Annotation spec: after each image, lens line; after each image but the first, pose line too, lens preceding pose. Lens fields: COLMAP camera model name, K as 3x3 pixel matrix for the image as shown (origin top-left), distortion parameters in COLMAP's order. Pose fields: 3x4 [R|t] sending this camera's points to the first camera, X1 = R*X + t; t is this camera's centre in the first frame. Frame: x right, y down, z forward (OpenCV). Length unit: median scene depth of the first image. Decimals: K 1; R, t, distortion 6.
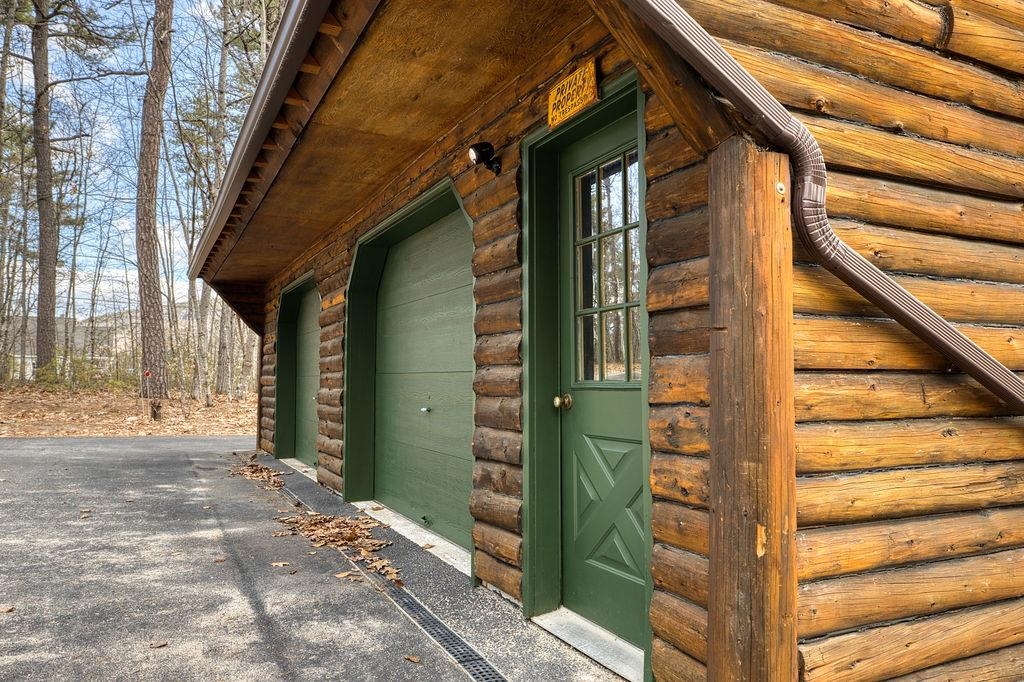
lens RADIAL K [[731.9, 0, 512.7], [0, 731.9, 340.4], [0, 0, 1]] dist [0.009723, 0.002683]
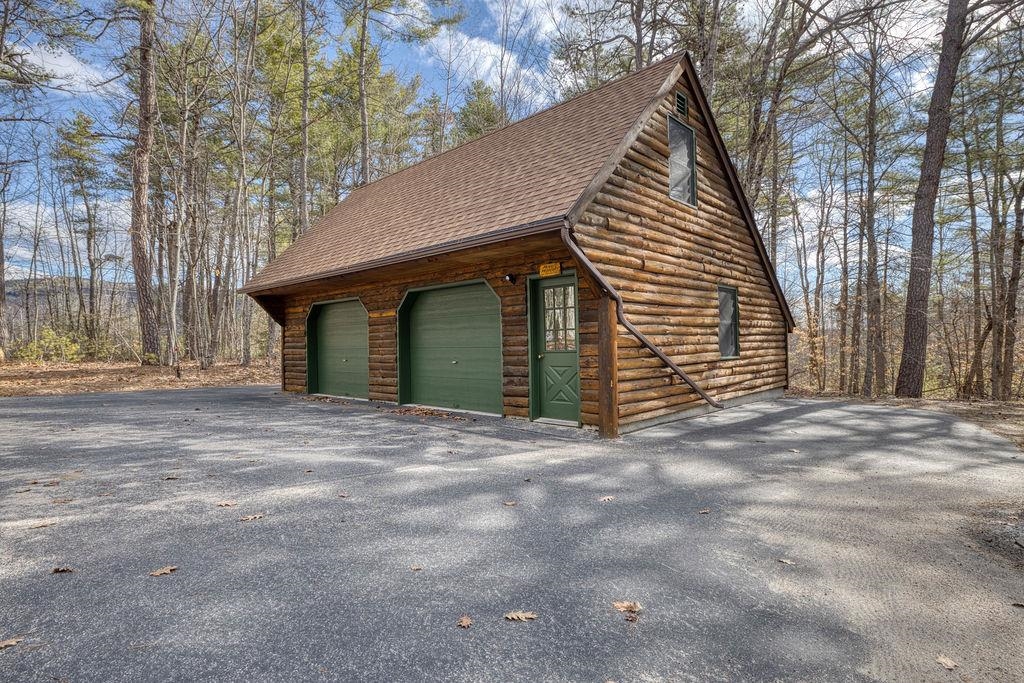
lens RADIAL K [[521.0, 0, 511.9], [0, 521.0, 342.9], [0, 0, 1]] dist [0.001066, 0.000517]
pose [[0.939698, -0.021082, 0.341354, -1.183075], [0.002800, 0.998539, 0.053964, -0.146881], [-0.341993, -0.049754, 0.938384, -1.615767]]
